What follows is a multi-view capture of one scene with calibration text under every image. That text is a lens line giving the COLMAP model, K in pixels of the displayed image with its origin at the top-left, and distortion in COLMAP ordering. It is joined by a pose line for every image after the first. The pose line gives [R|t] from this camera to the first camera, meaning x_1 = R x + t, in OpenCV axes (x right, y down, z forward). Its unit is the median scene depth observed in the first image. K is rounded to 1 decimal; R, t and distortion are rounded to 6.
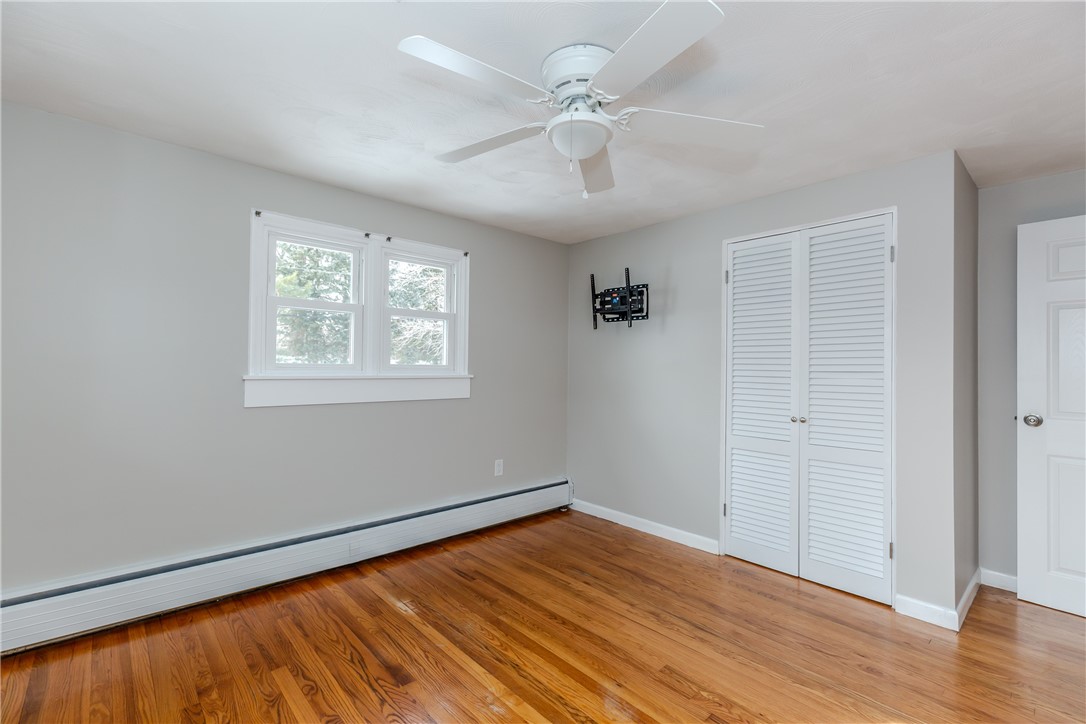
lens RADIAL K [[484.5, 0, 545.1], [0, 484.5, 359.7], [0, 0, 1]] dist [0.003682, -0.000288]
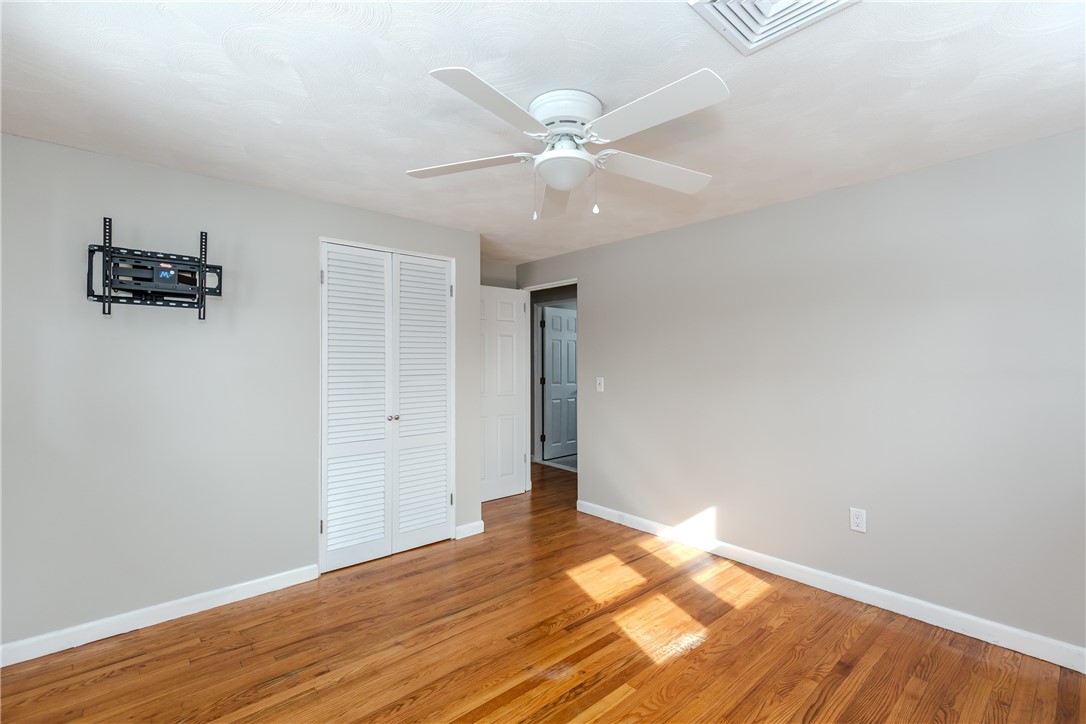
lens RADIAL K [[484.5, 0, 545.1], [0, 484.5, 359.7], [0, 0, 1]] dist [0.003682, -0.000288]
pose [[0.013222, -0.006988, 0.999888, -0.639903], [-0.012596, 0.999895, 0.007155, -0.027831], [-0.999833, -0.012690, 0.013132, 0.646916]]
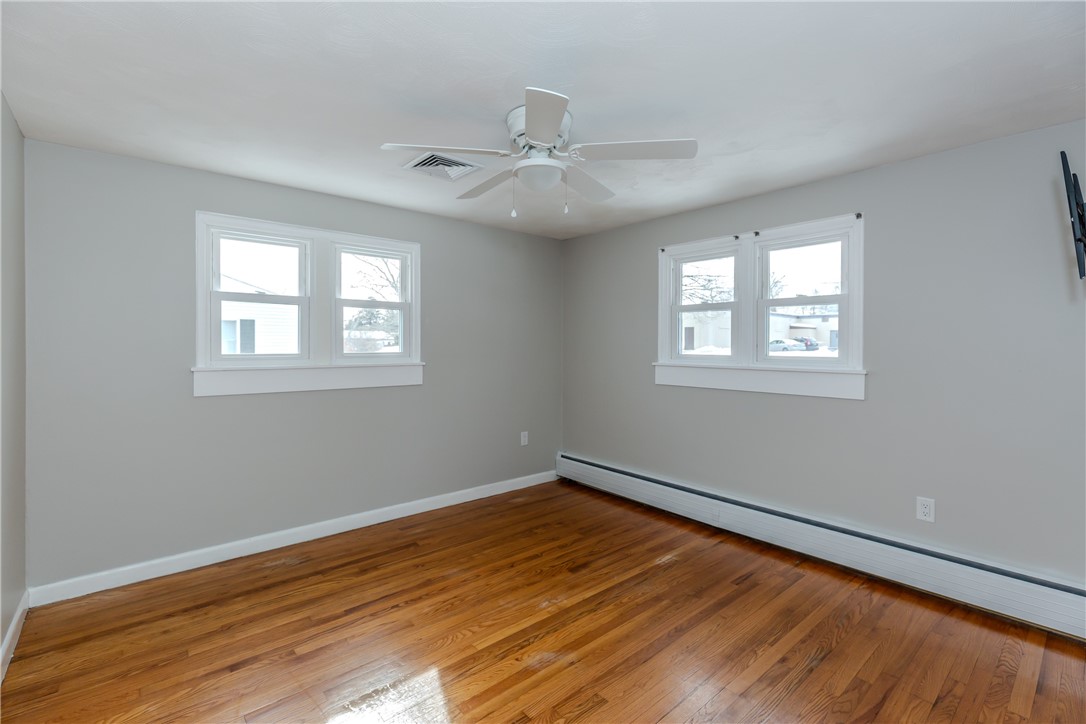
lens RADIAL K [[484.5, 0, 545.1], [0, 484.5, 359.7], [0, 0, 1]] dist [0.003682, -0.000288]
pose [[-0.028412, 0.020029, -0.999396, 0.807492], [0.008832, 0.999765, 0.019785, -0.008469], [0.999557, -0.008265, -0.028583, 0.658023]]
